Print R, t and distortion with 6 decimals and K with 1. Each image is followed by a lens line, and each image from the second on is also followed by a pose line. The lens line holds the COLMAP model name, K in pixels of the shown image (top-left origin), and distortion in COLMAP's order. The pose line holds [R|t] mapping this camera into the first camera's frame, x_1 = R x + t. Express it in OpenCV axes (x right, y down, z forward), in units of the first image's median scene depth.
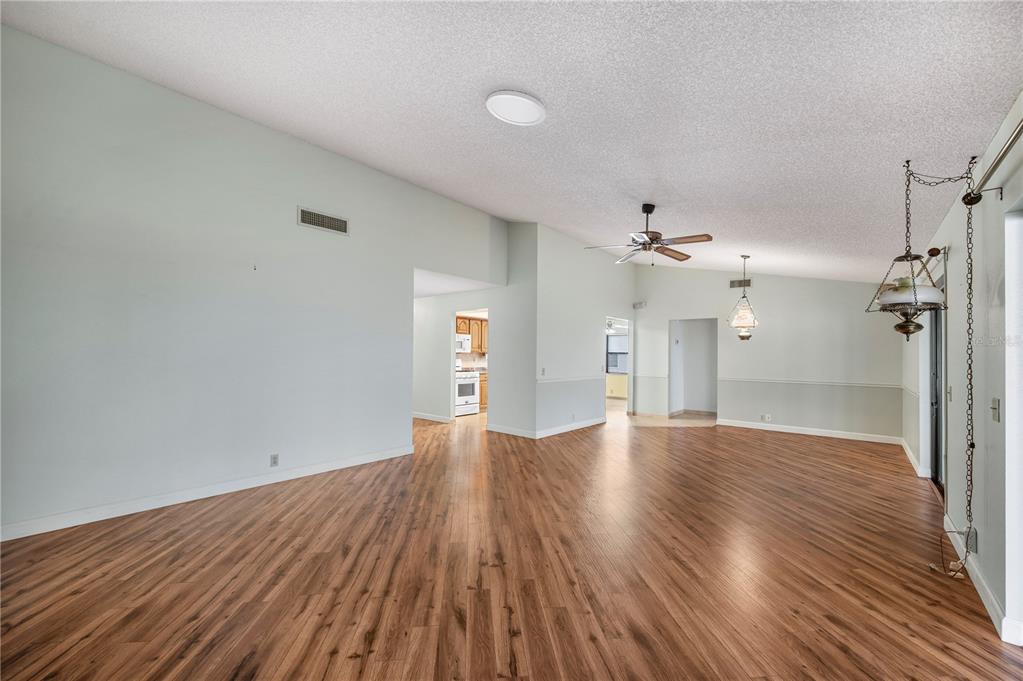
lens RADIAL K [[408.7, 0, 507.0], [0, 408.7, 348.7], [0, 0, 1]] dist [0.000330, 0.000040]
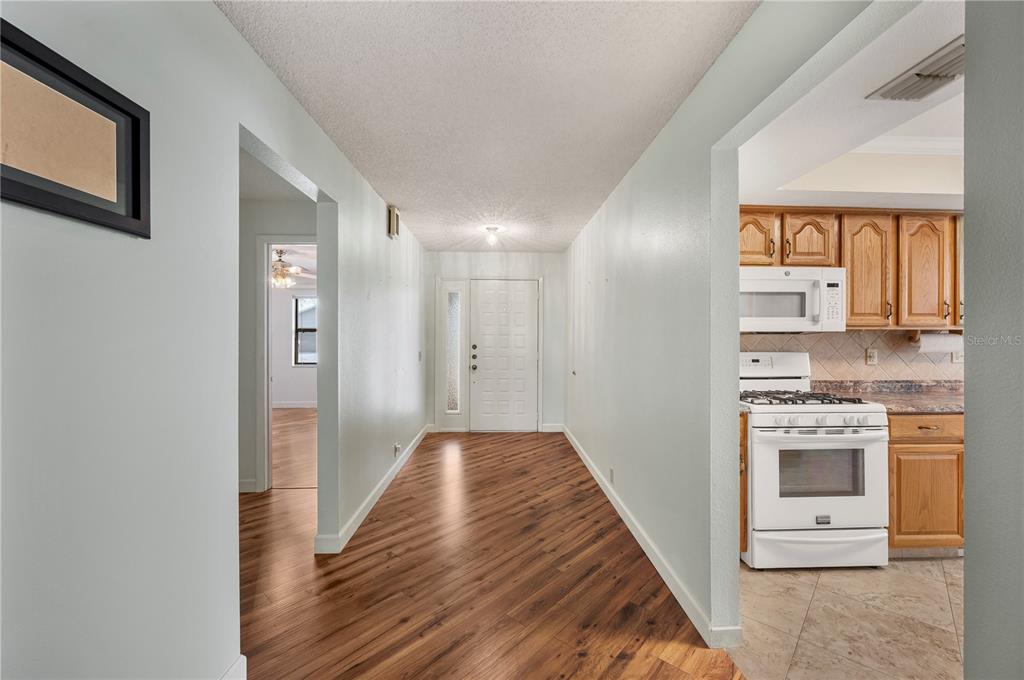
lens RADIAL K [[410.2, 0, 516.6], [0, 410.2, 338.5], [0, 0, 1]] dist [-0.002907, -0.000195]
pose [[0.683087, -0.006137, -0.730311, -0.043363], [0.017049, 0.999826, 0.007545, 0.009734], [0.730138, -0.017604, 0.683073, 0.727988]]
